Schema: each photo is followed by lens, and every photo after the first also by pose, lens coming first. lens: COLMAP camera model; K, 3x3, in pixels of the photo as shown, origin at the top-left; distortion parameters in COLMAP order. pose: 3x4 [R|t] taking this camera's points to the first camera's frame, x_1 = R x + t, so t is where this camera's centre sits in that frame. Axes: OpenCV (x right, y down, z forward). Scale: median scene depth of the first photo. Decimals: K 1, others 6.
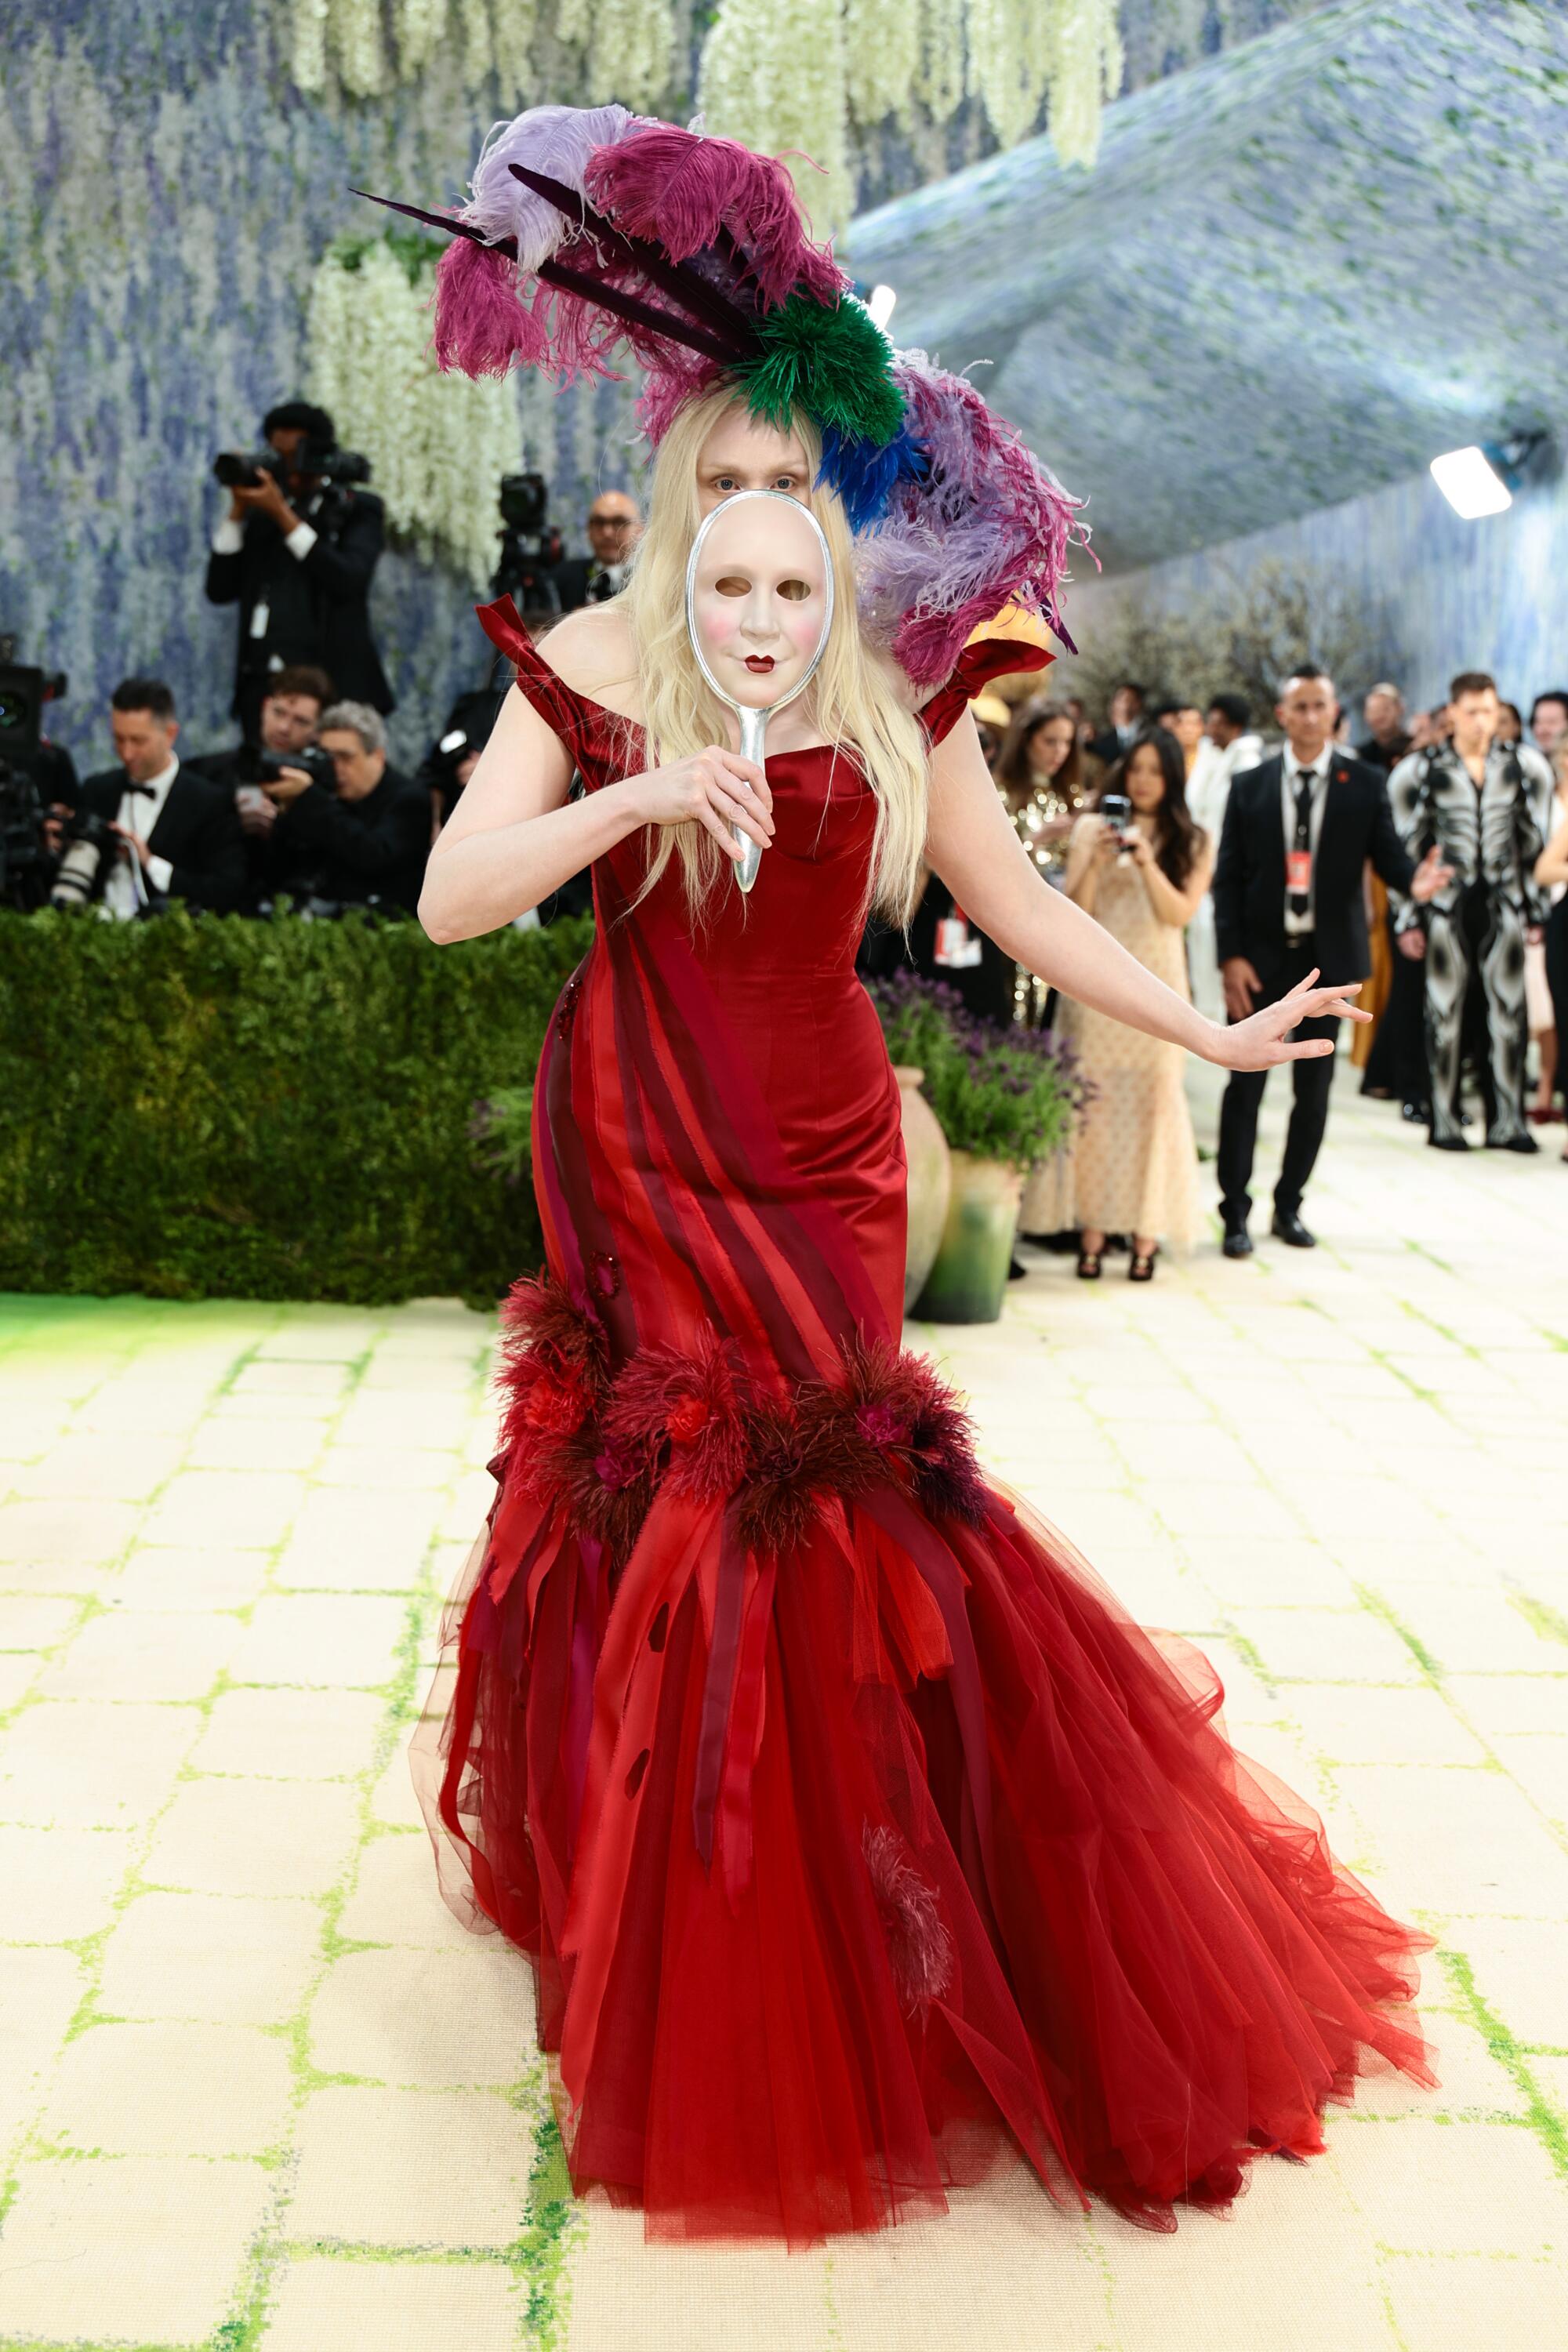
lens RADIAL K [[2665.4, 0, 730.0], [0, 2665.4, 1219.6], [0, 0, 1]] dist [-0.006058, -0.004697]
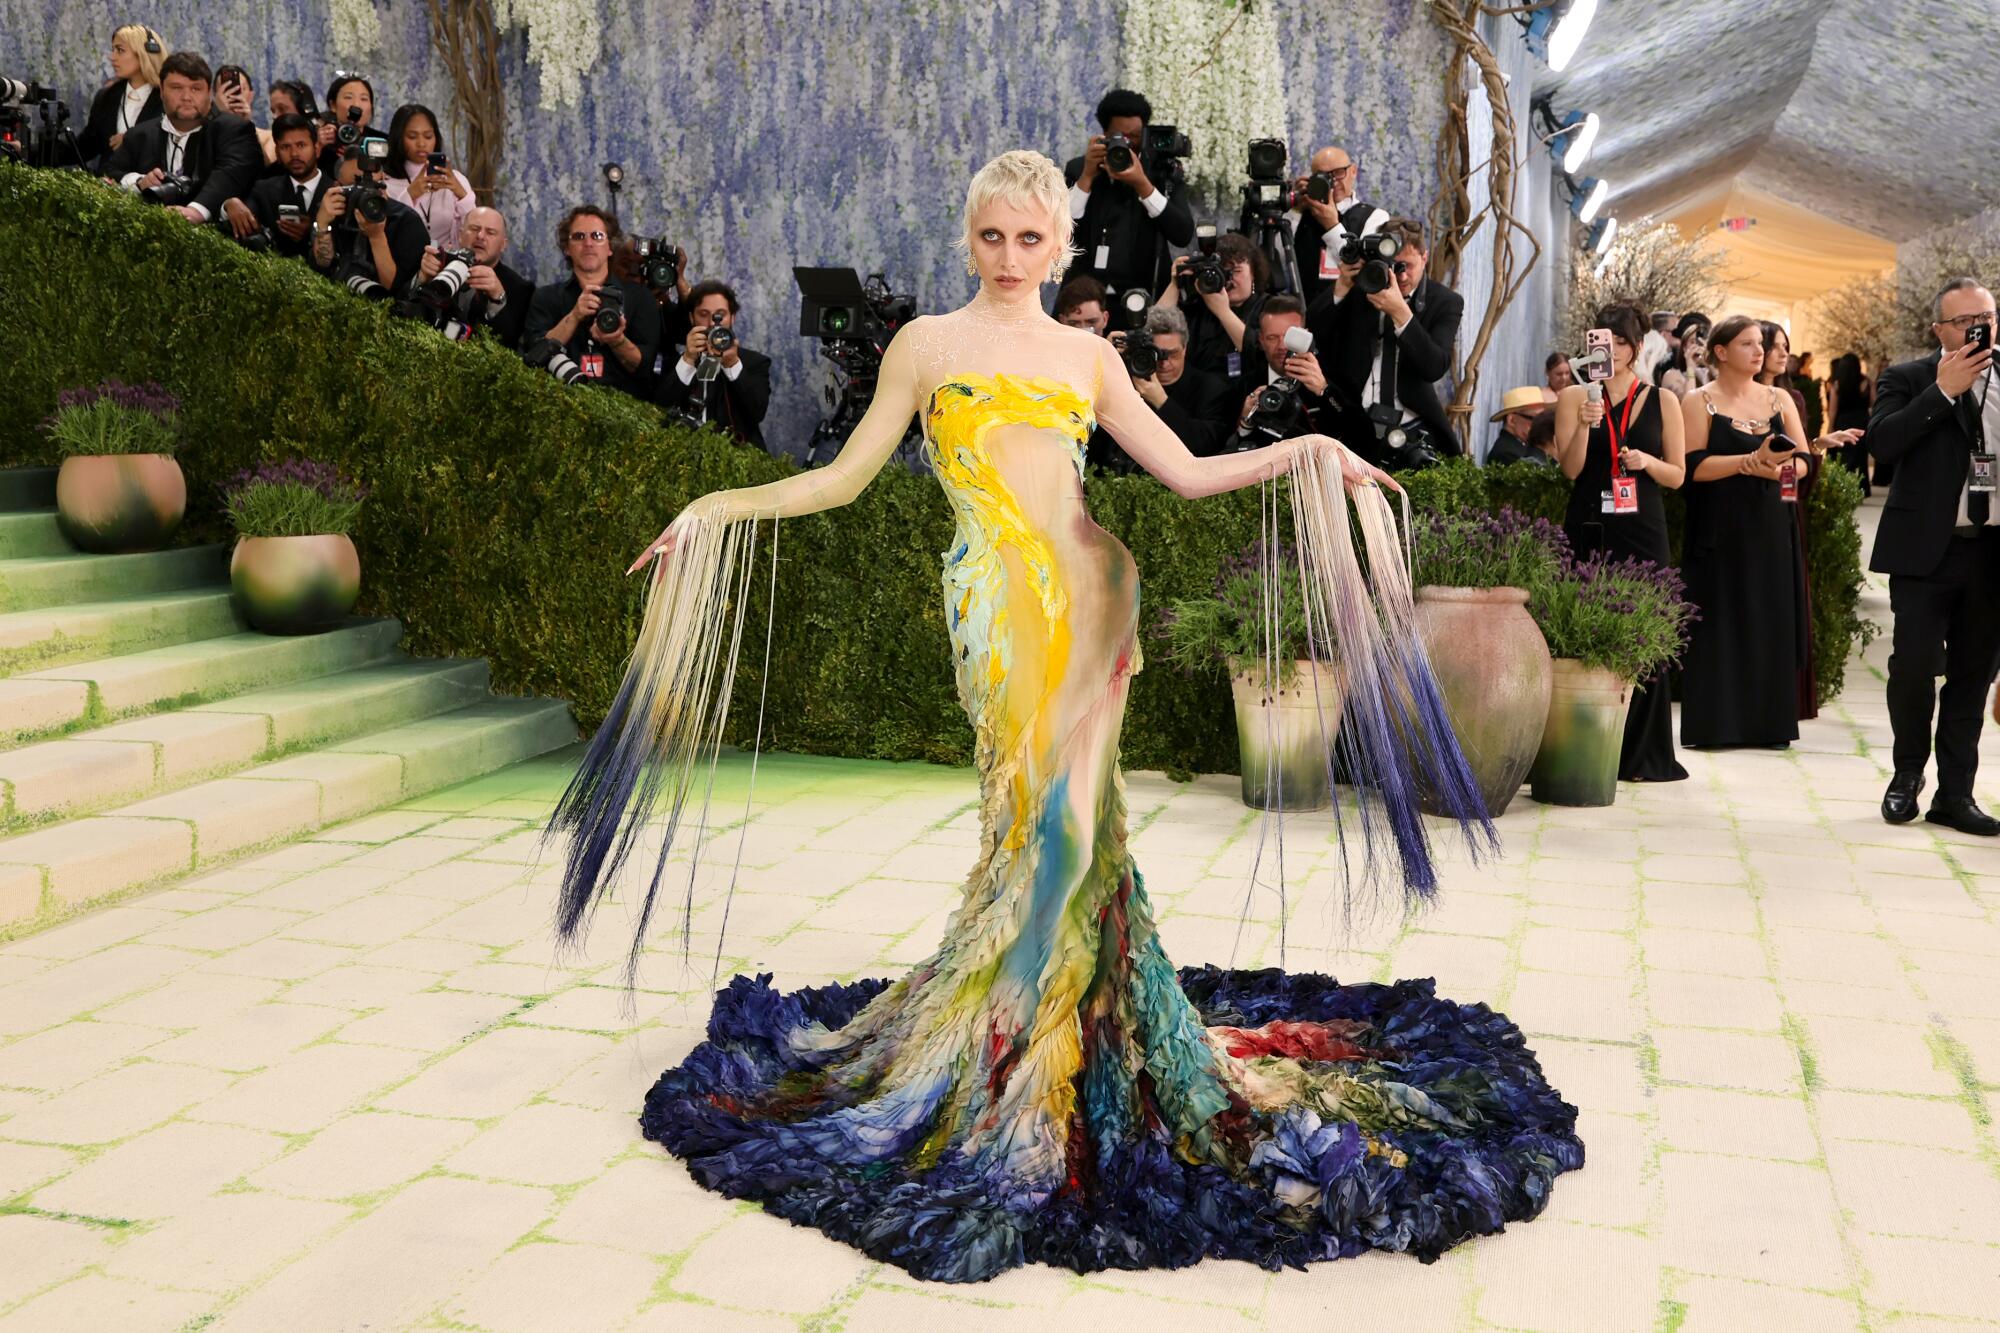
lens RADIAL K [[2112.2, 0, 1045.0], [0, 2112.2, 638.1], [0, 0, 1]] dist [-0.024074, 0.040025]
pose [[0.961681, 0.009806, -0.273996, 0.118066], [-0.025990, 0.998120, -0.055500, 0.023906], [0.272937, 0.060494, 0.960128, 0.019362]]
